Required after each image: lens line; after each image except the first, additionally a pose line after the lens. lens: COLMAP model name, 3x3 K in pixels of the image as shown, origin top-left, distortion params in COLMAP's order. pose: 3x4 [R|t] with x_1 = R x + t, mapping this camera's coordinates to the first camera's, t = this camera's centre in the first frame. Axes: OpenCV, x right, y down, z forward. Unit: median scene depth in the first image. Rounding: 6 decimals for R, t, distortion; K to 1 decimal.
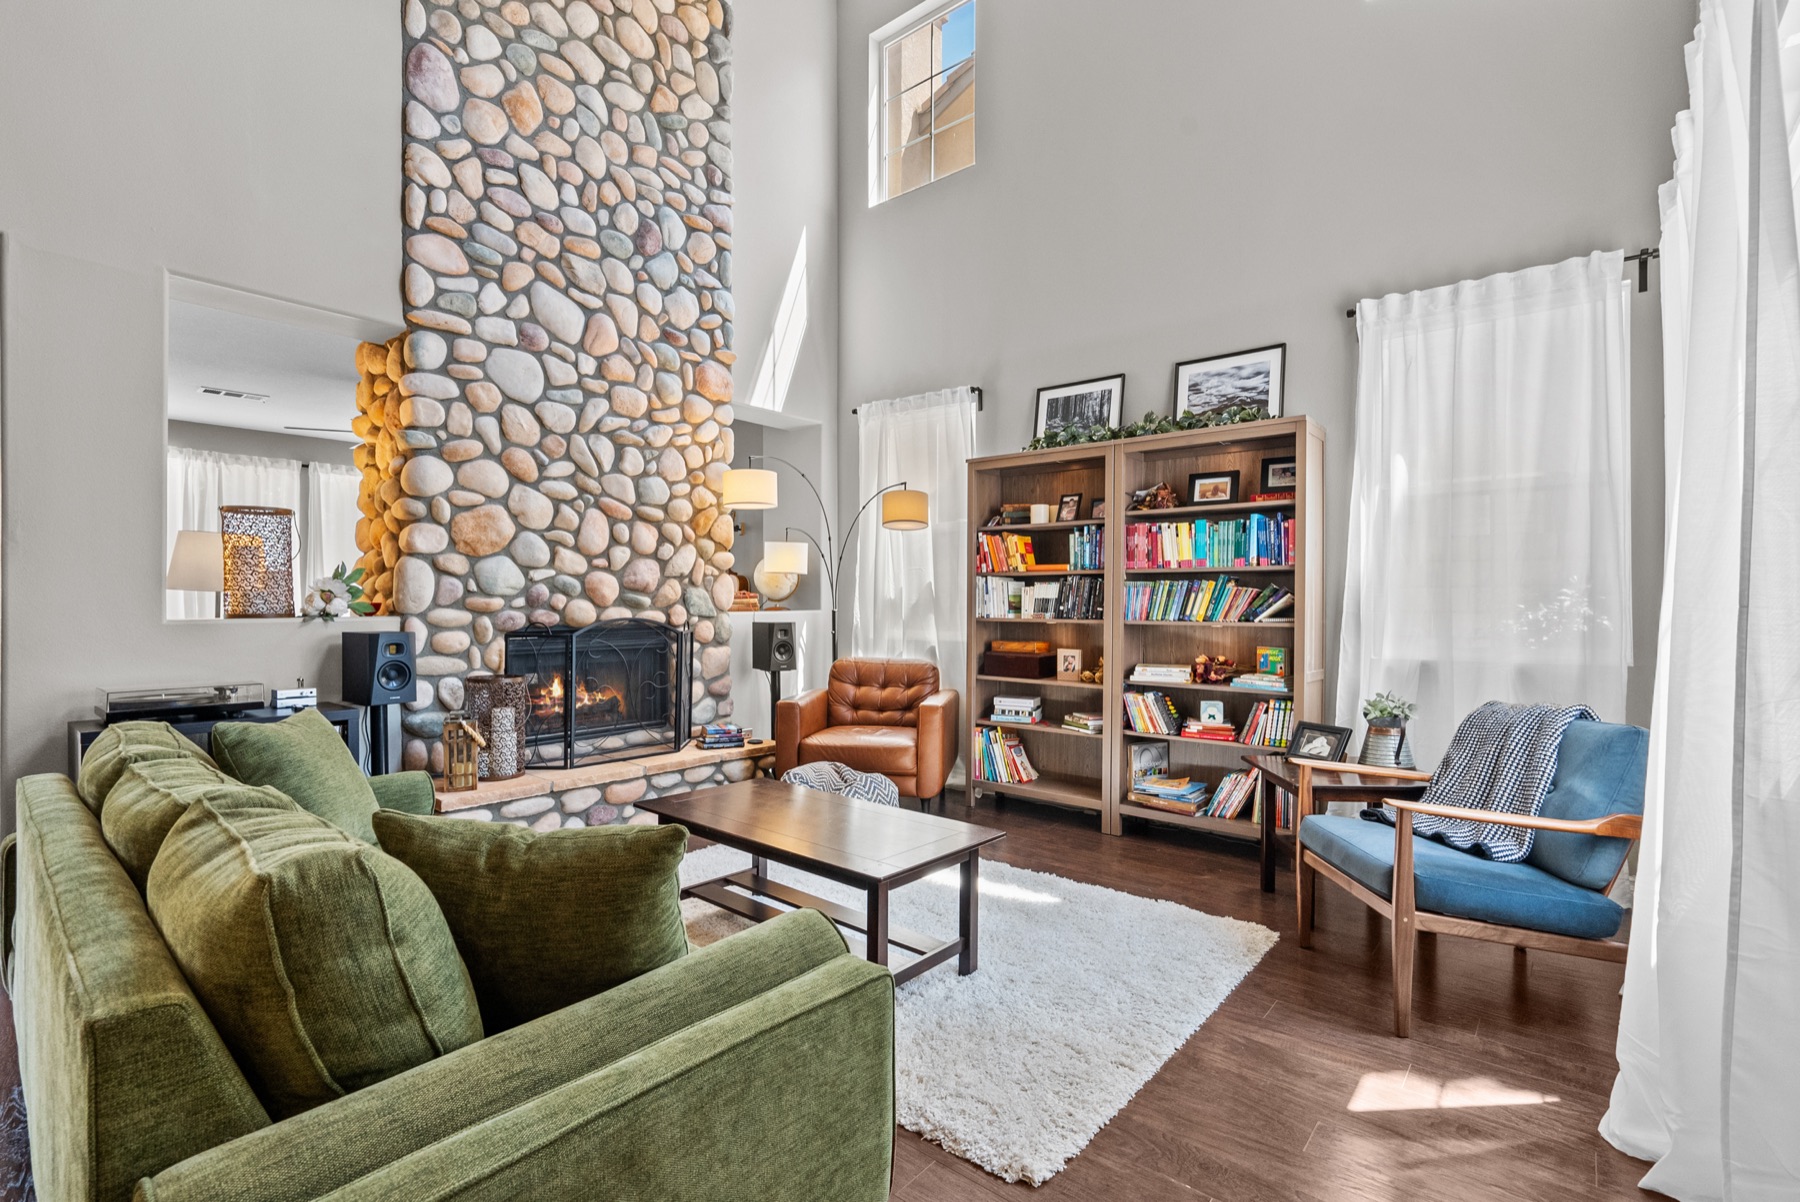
lens RADIAL K [[816.7, 0, 902.0], [0, 816.7, 603.7], [0, 0, 1]] dist [-0.009371, 0.003699]
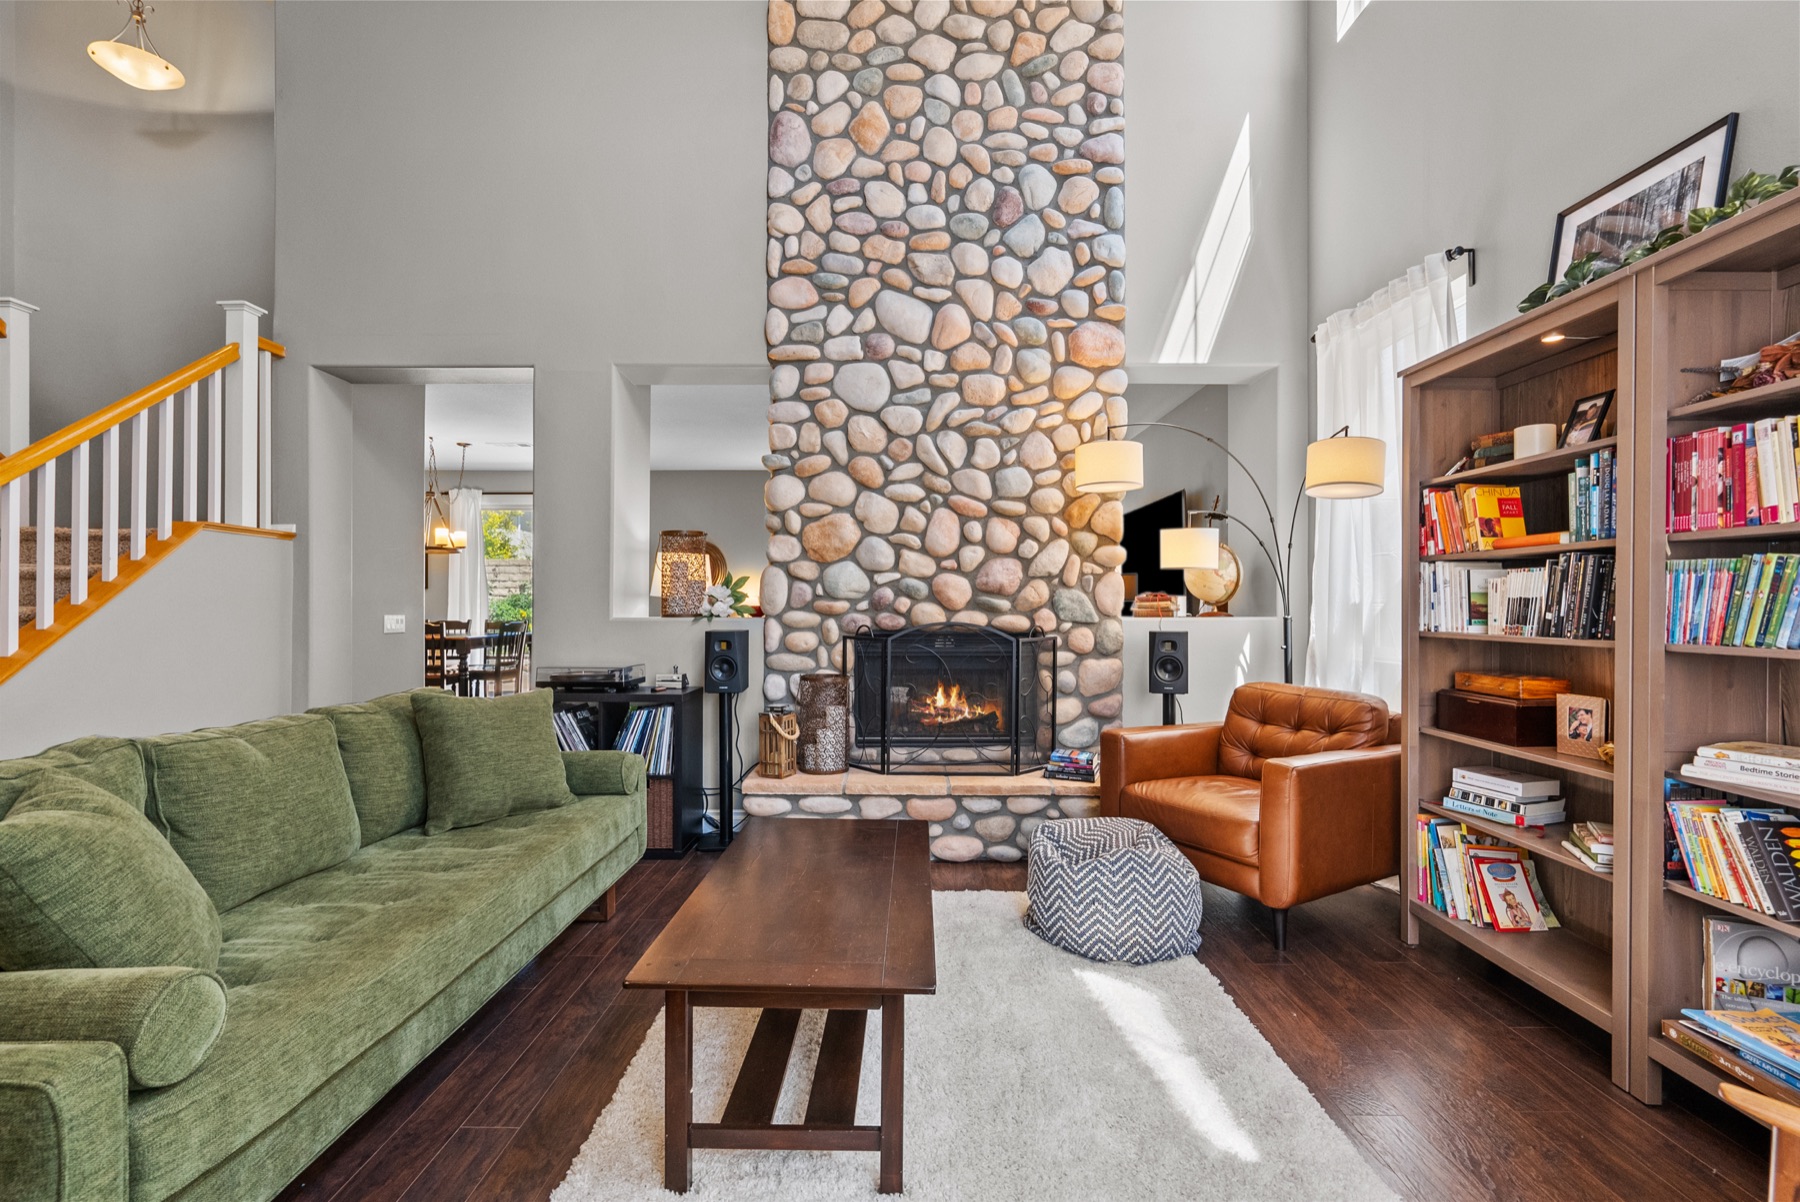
lens RADIAL K [[816.7, 0, 900.7], [0, 816.7, 601.5], [0, 0, 1]] dist [-0.009371, 0.003699]
pose [[0.639163, -0.004418, -0.769059, 0.332843], [-0.003384, 0.999958, -0.008558, 0.001881], [0.769064, 0.008072, 0.639121, 0.349131]]
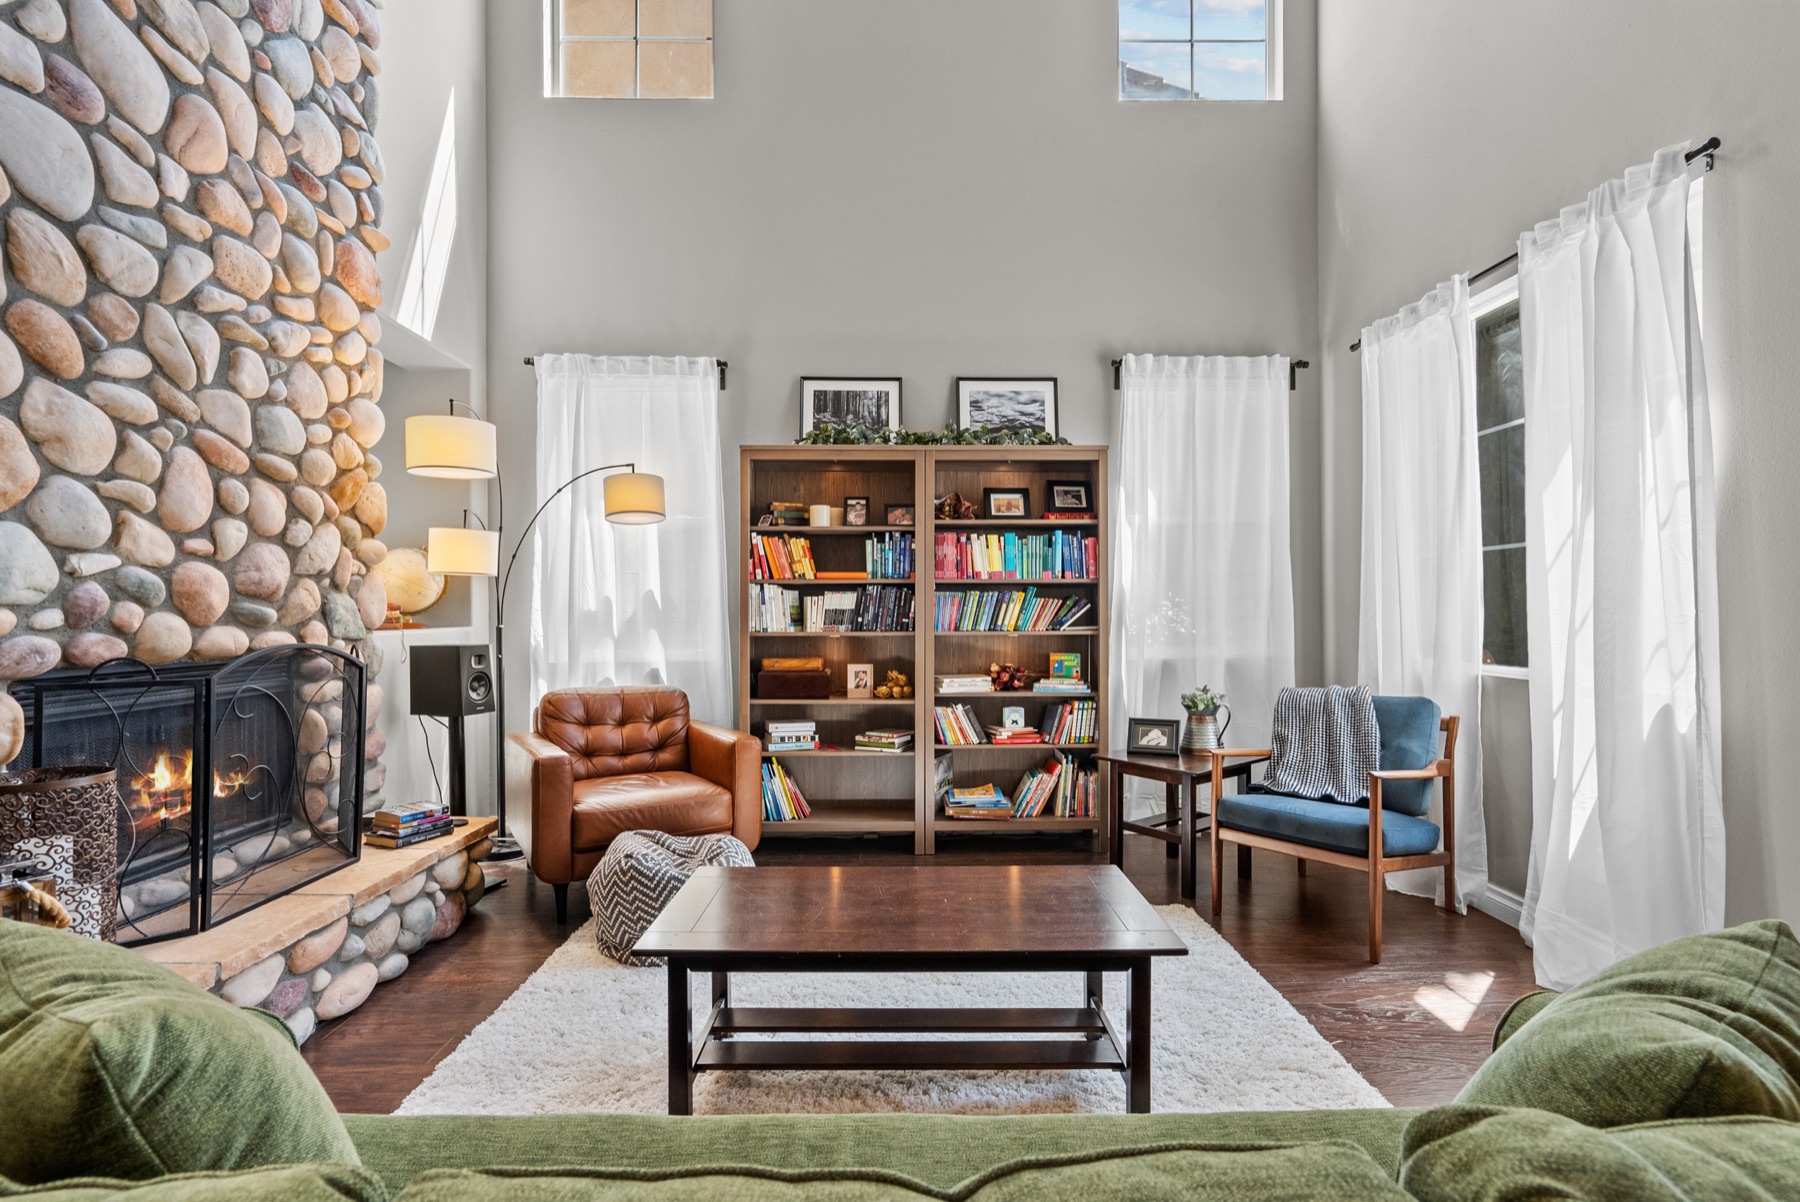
lens RADIAL K [[816.7, 0, 902.5], [0, 816.7, 611.2], [0, 0, 1]] dist [-0.009371, 0.003699]
pose [[0.755599, -0.003138, 0.655027, -0.374512], [0.007543, 0.999964, -0.003910, -0.000431], [-0.654991, 0.007895, 0.755595, 0.274479]]
